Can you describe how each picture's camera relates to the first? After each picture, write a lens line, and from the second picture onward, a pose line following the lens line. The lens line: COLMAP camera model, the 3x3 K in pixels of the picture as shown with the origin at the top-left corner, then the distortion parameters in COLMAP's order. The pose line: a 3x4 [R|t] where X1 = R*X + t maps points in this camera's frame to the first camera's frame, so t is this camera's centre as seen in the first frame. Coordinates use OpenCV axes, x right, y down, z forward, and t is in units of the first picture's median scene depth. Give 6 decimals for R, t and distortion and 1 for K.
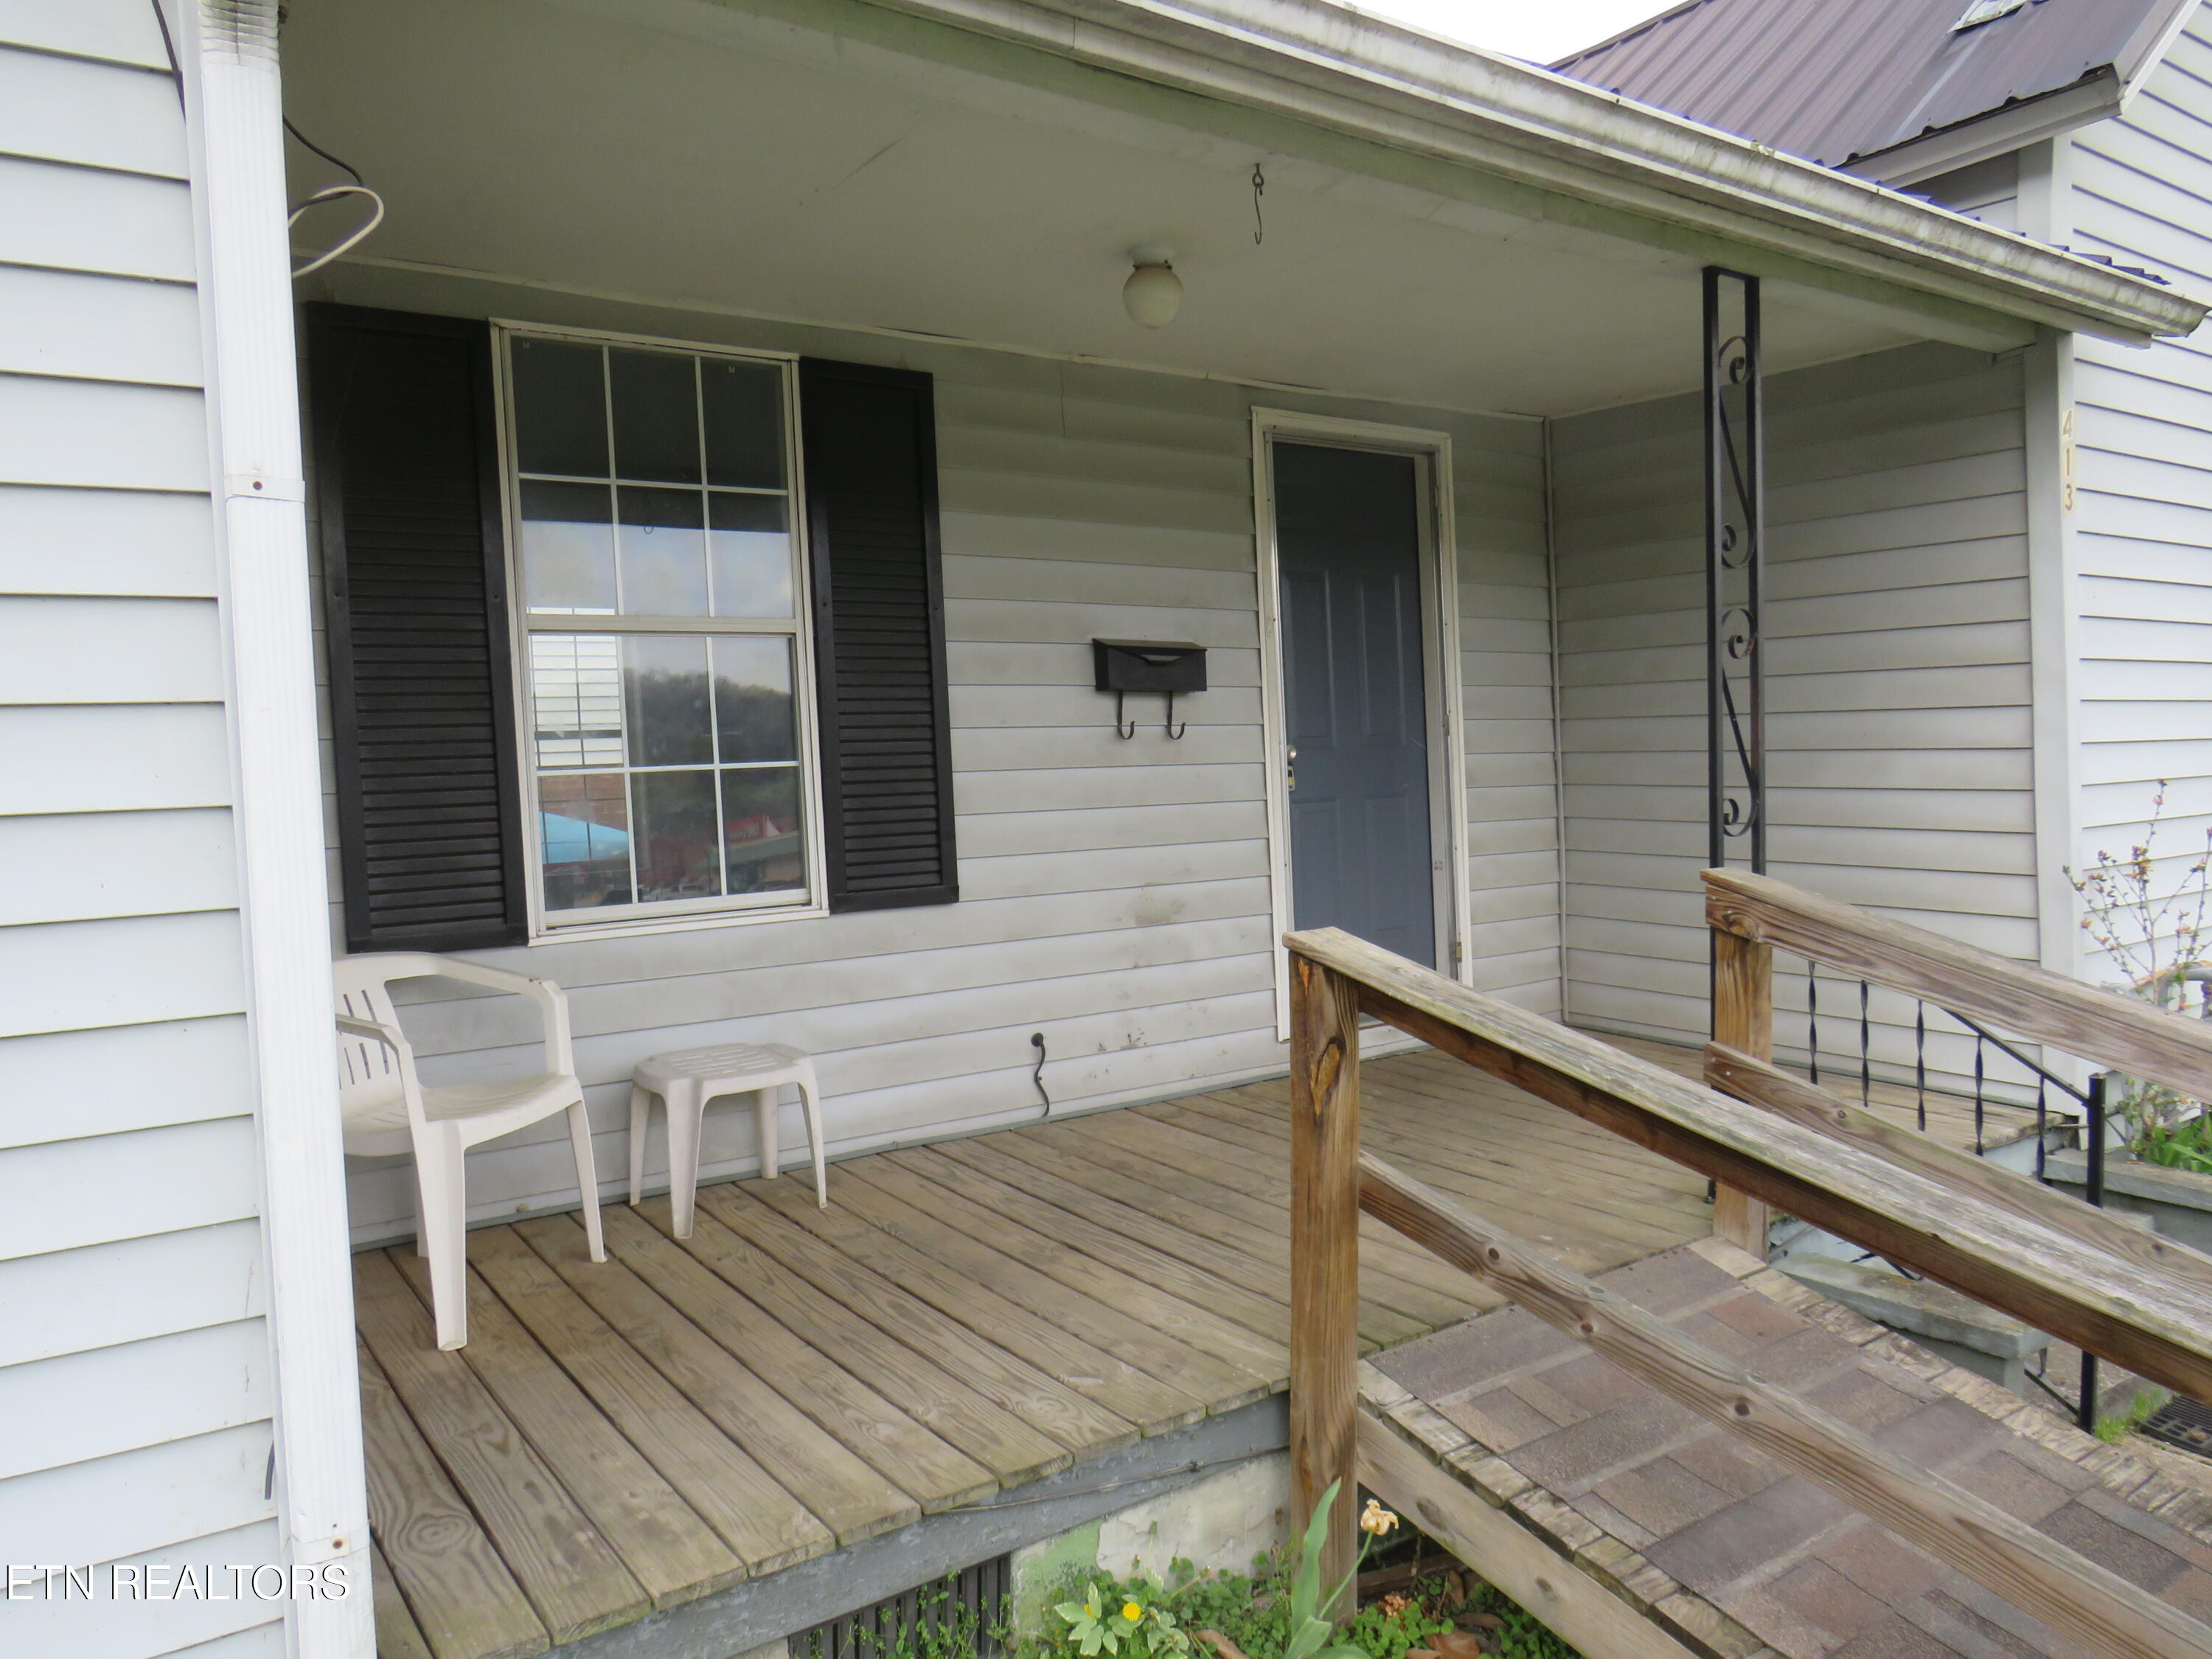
lens RADIAL K [[1583.6, 0, 1106.3], [0, 1583.6, 832.0], [0, 0, 1]] dist [-0.021588, 0.007464]
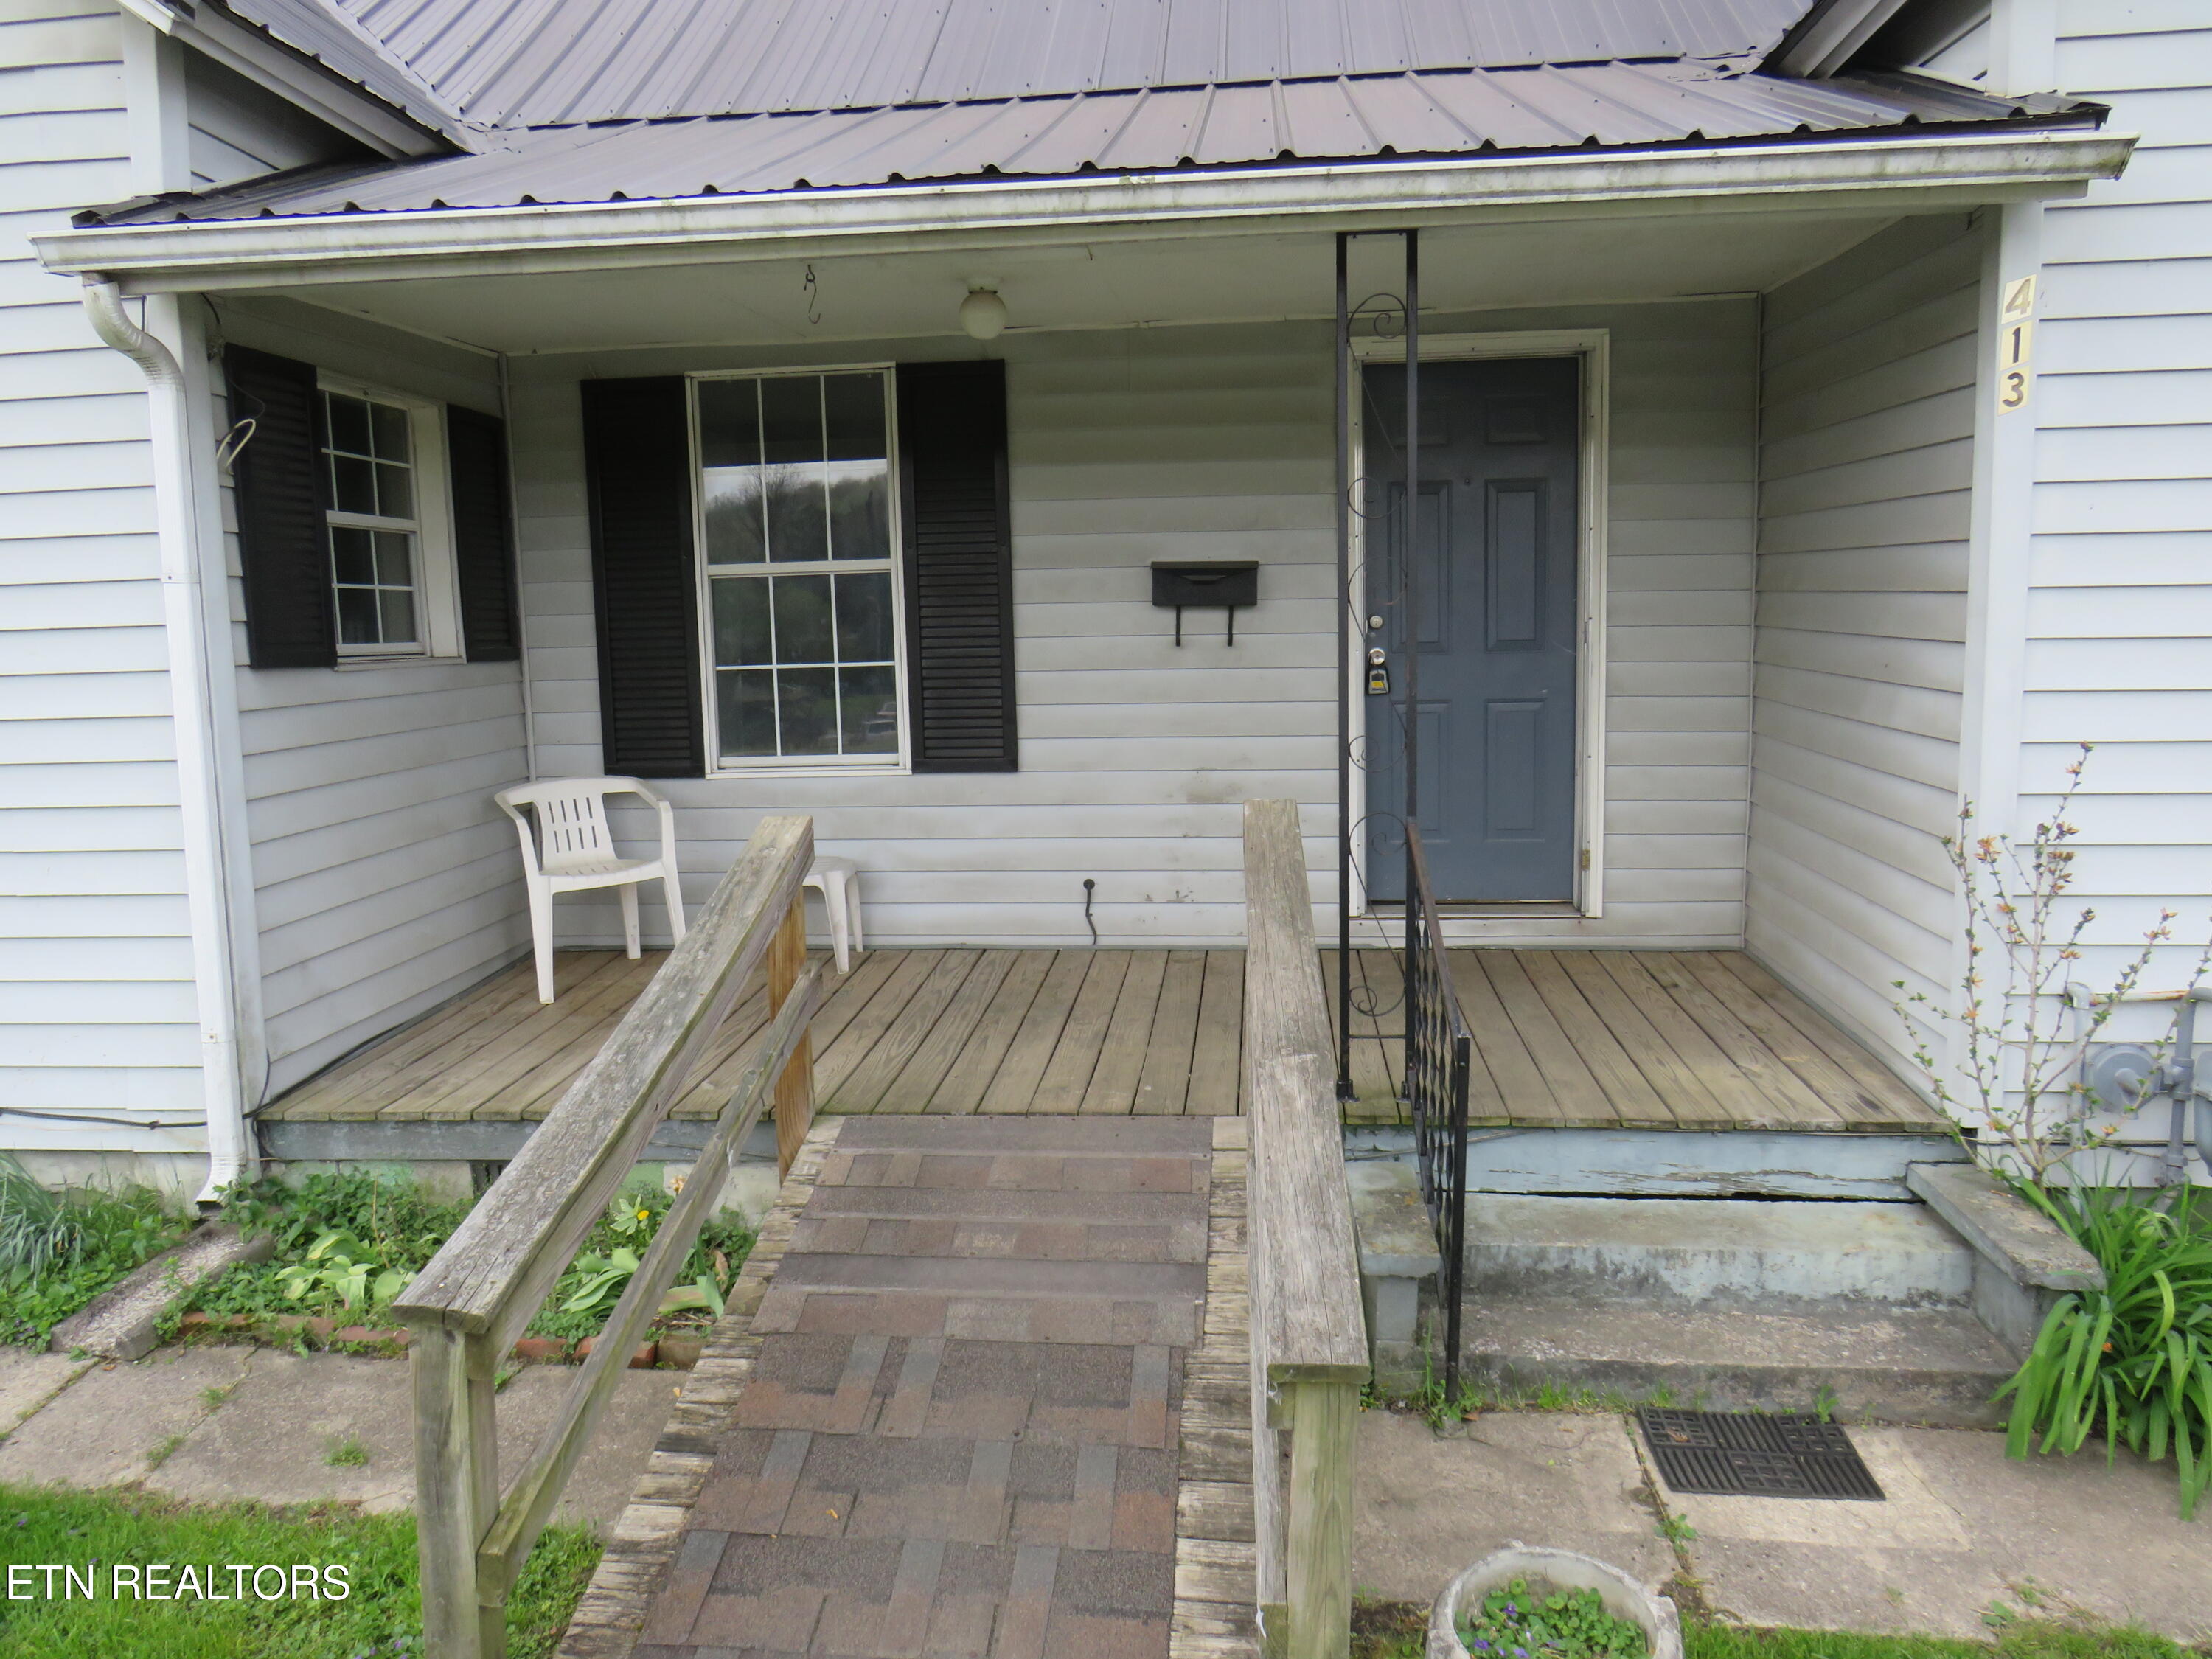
lens RADIAL K [[1583.6, 0, 1094.8], [0, 1583.6, 825.8], [0, 0, 1]] dist [-0.021588, 0.007464]
pose [[0.757084, 0.103871, -0.645007, 0.800460], [-0.032979, 0.992098, 0.121057, -0.071247], [0.652484, -0.070379, 0.754527, 0.052323]]
